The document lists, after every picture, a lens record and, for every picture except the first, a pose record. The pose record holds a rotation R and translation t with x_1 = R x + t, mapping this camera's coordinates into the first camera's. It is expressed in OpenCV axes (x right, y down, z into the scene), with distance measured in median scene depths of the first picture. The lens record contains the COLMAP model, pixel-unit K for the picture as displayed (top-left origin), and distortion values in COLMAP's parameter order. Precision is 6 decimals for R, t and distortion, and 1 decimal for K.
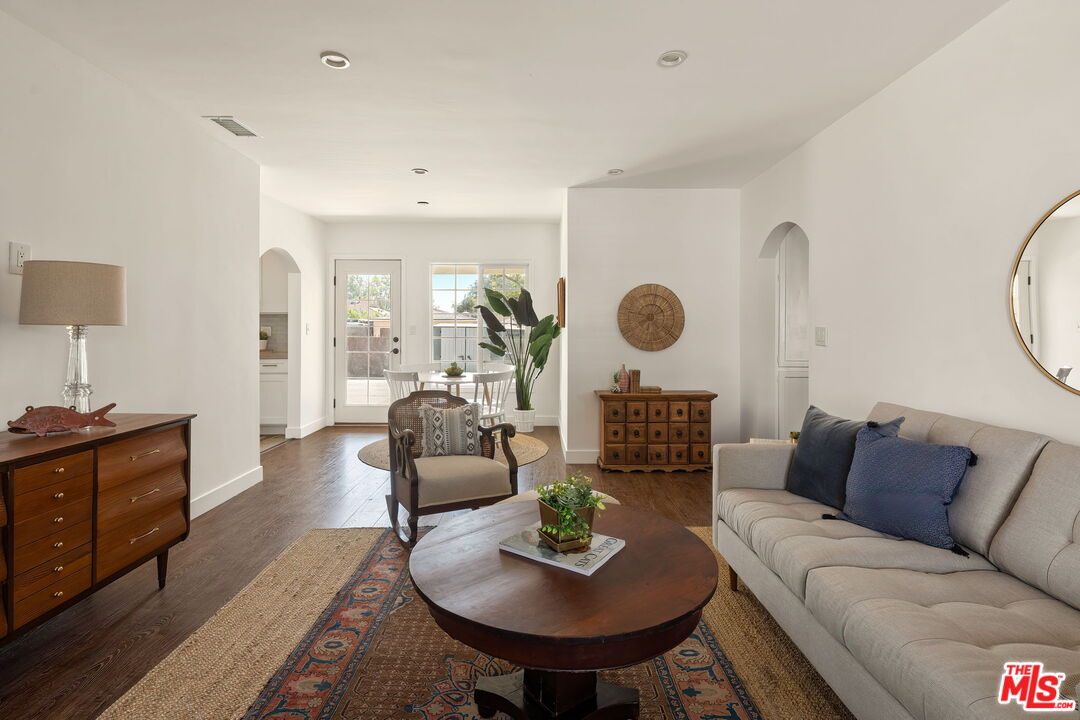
lens RADIAL K [[528.7, 0, 542.2], [0, 528.7, 329.8], [0, 0, 1]] dist [-0.000166, -0.001087]
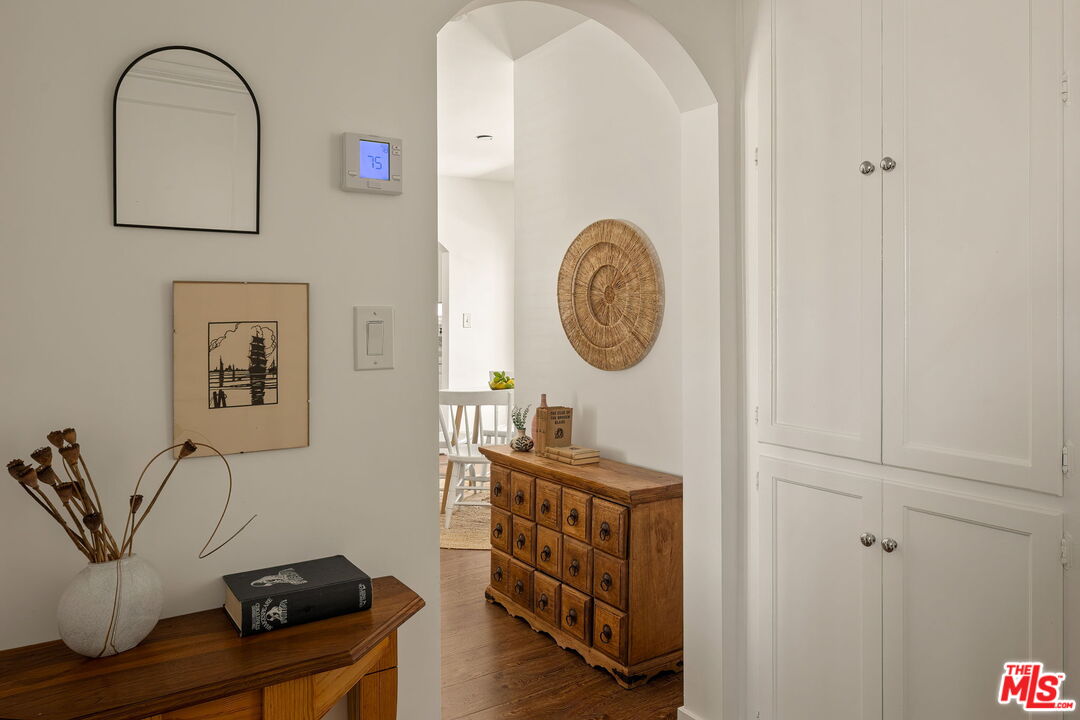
lens RADIAL K [[740.6, 0, 538.9], [0, 740.6, 324.6], [0, 0, 1]] dist [0.000159, -0.000142]
pose [[0.534940, 0.003591, -0.844882, 0.748646], [-0.000927, 0.999993, 0.003664, -0.000664], [0.844889, -0.001177, 0.534940, 0.656575]]
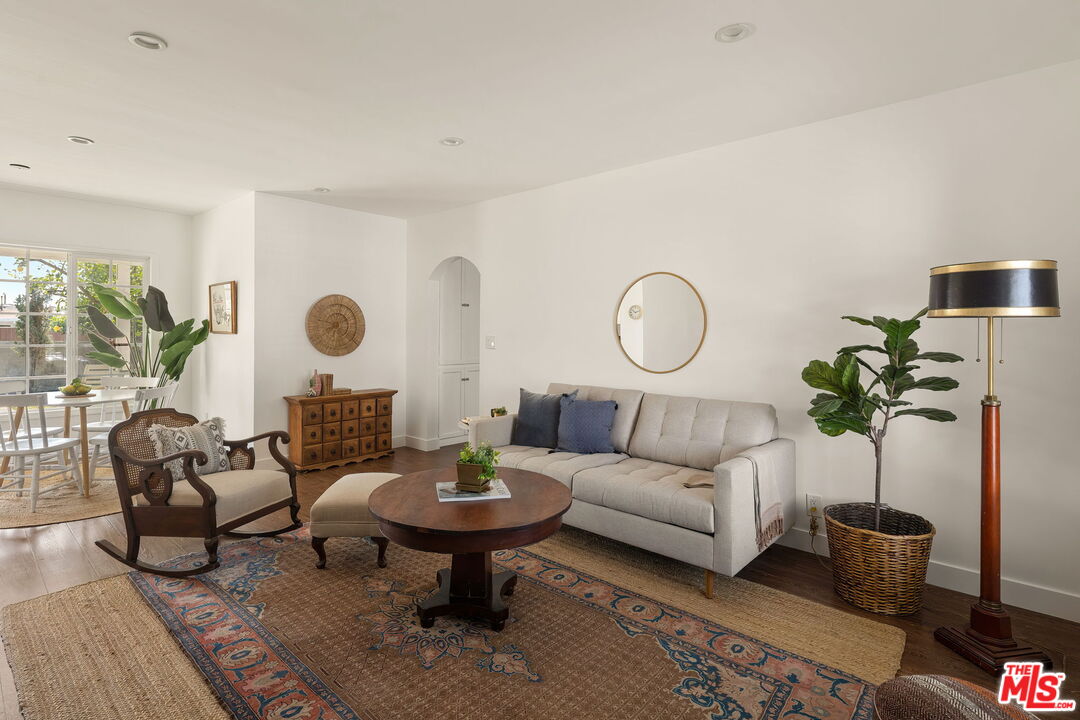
lens RADIAL K [[528.7, 0, 542.2], [0, 528.7, 329.8], [0, 0, 1]] dist [-0.000166, -0.001087]
pose [[0.674542, 0.004617, 0.738222, -0.334119], [-0.004838, 0.999987, -0.001834, -0.014779], [-0.738221, -0.002335, 0.674555, -0.051920]]
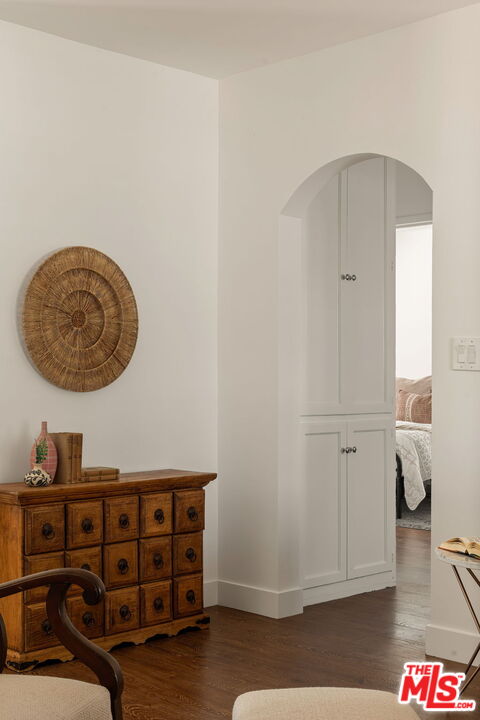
lens RADIAL K [[1044.0, 0, 240.0], [0, 1044.0, 360.0], [0, 0, 1]] dist [0.016274, -0.008894]
pose [[0.722695, 0.007660, 0.691125, -0.348399], [-0.002013, 0.999958, -0.008978, 0.021785], [-0.691165, 0.005097, 0.722679, 0.256588]]
